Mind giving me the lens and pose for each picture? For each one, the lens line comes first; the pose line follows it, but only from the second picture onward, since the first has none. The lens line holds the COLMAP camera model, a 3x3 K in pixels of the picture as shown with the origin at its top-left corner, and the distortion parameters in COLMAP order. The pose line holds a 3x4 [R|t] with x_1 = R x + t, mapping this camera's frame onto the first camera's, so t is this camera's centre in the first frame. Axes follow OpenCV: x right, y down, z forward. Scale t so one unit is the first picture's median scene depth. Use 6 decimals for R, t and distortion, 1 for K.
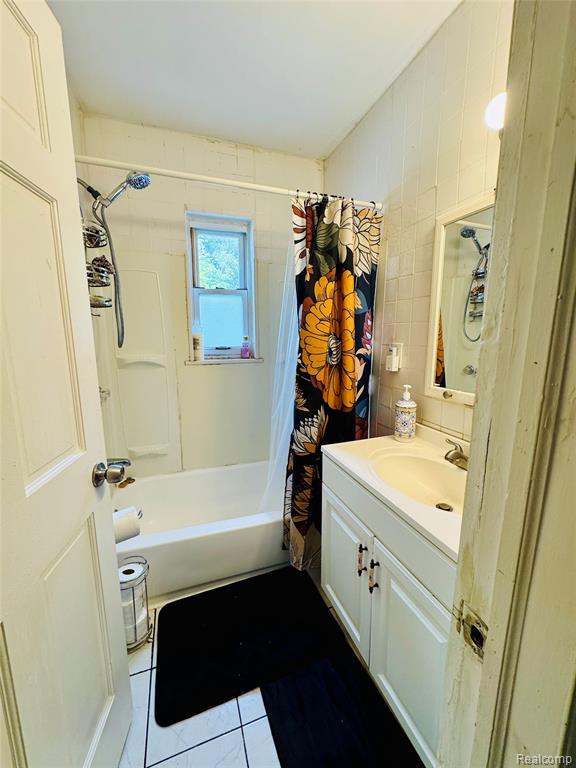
lens RADIAL K [[306.9, 0, 288.0], [0, 306.9, 384.0], [0, 0, 1]] dist [-0.008178, 0.000316]
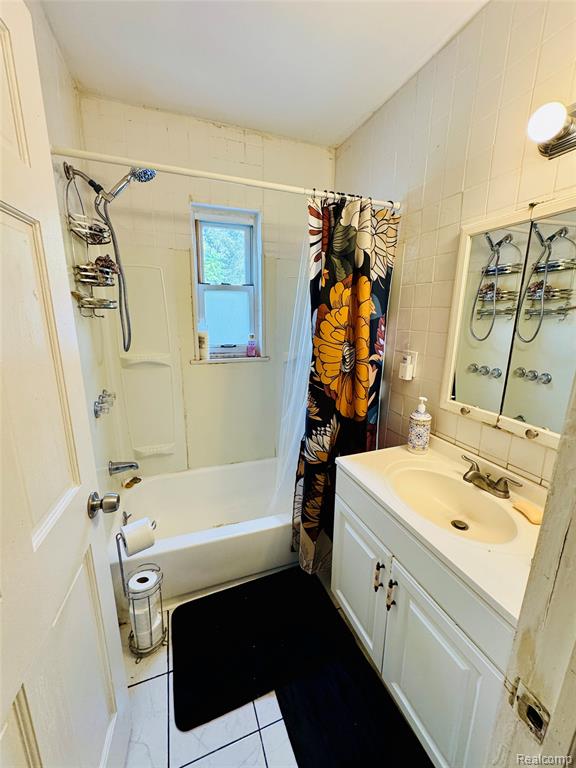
lens RADIAL K [[306.9, 0, 288.0], [0, 306.9, 384.0], [0, 0, 1]] dist [-0.008178, 0.000316]
pose [[0.999751, 0.009722, 0.020074, -0.060930], [-0.010945, 0.998034, 0.061718, -0.087347], [-0.019435, -0.061923, 0.997892, 0.020785]]
